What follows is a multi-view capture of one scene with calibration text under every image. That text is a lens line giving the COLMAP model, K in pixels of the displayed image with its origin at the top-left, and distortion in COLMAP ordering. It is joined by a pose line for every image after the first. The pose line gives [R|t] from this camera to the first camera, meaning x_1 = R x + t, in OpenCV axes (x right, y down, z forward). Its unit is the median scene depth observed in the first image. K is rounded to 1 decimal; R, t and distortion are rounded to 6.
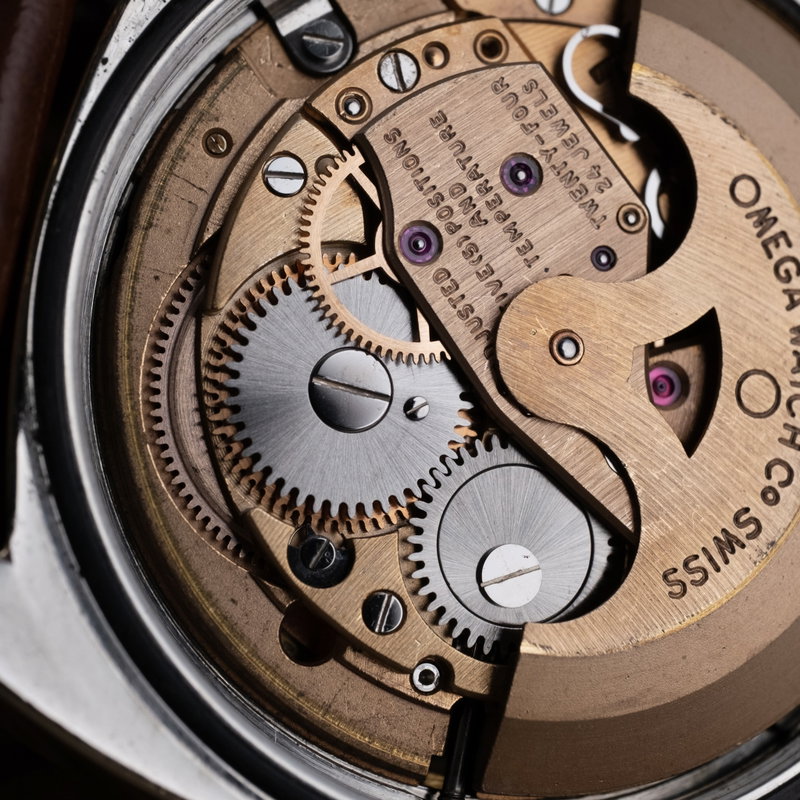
lens RADIAL K [[2114.0, 0, 400.0], [0, 2114.0, 400.0], [0, 0, 1]] dist [0.320665, -4.377015]
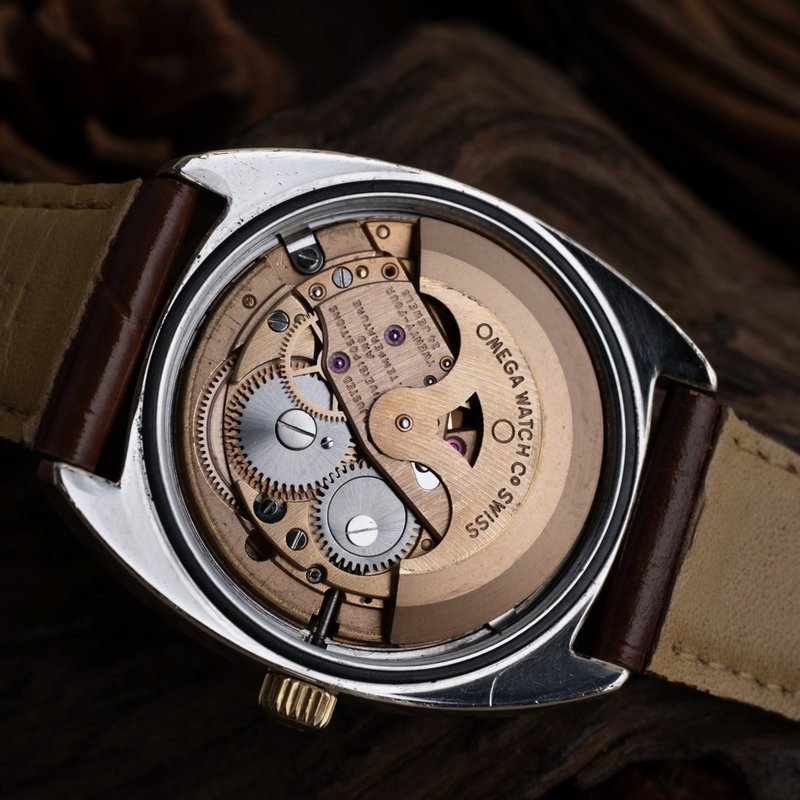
lens RADIAL K [[2114.0, 0, 400.0], [0, 2114.0, 400.0], [0, 0, 1]] dist [0.320665, -4.377015]
pose [[0.988954, 0.126810, -0.076740, 0.227647], [-0.130596, 0.990346, -0.046482, 0.048607], [0.070105, 0.055990, 0.995967, -1.020132]]
